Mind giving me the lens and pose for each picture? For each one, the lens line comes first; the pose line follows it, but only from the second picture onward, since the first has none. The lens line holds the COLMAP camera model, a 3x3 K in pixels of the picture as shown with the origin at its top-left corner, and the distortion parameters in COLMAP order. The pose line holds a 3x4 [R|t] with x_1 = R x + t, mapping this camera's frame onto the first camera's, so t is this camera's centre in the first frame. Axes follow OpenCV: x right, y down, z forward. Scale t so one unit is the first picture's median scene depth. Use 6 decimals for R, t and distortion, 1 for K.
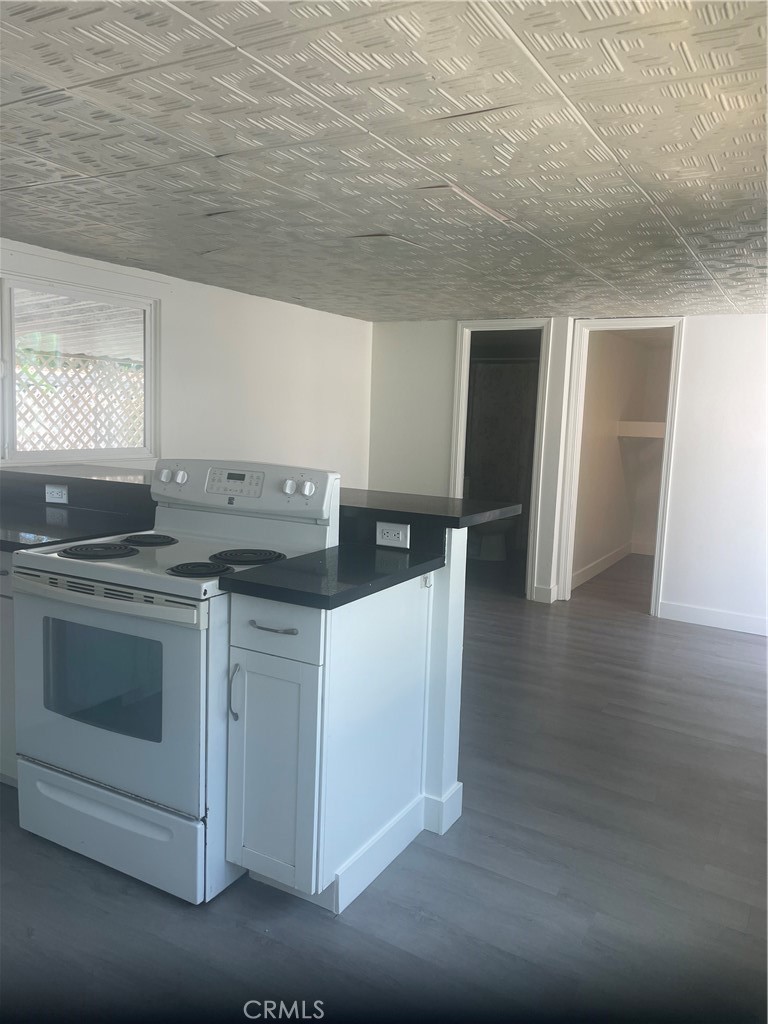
lens RADIAL K [[787.9, 0, 384.0], [0, 787.9, 512.0], [0, 0, 1]] dist [0.062222, -0.003024]
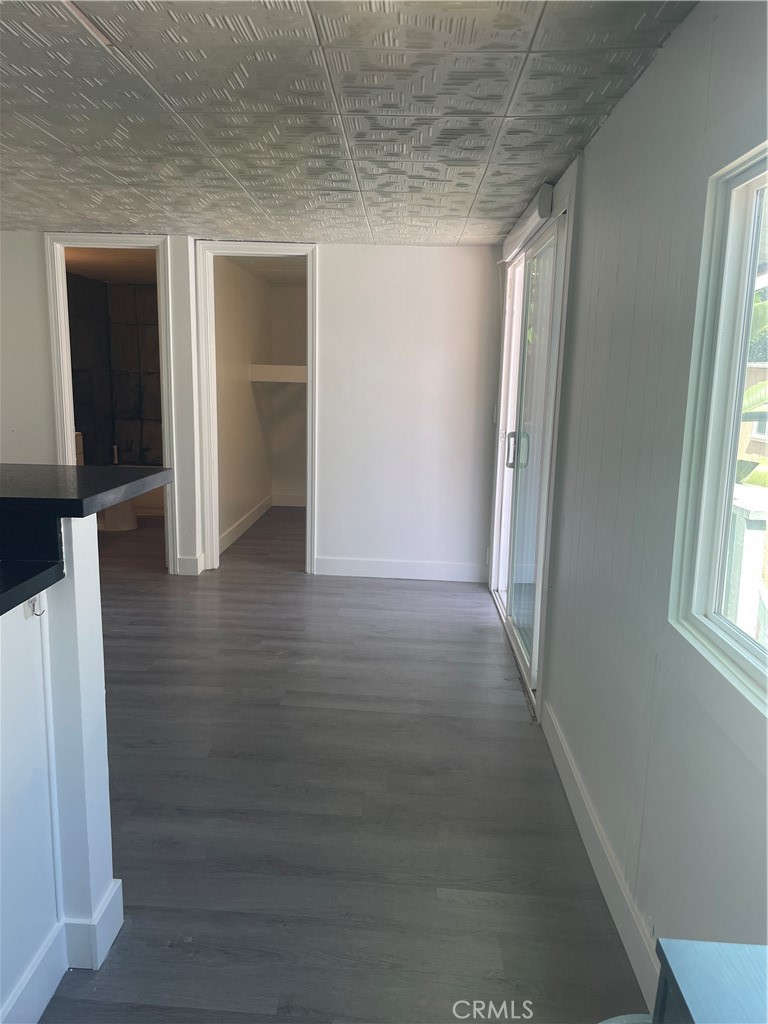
lens RADIAL K [[765.0, 0, 384.0], [0, 765.0, 512.0], [0, 0, 1]] dist [0.086155, -0.114622]
pose [[0.883910, -0.098428, 0.457181, 0.015368], [0.068728, 0.994326, 0.081193, -0.009758], [-0.462579, -0.040347, 0.885660, 0.202868]]
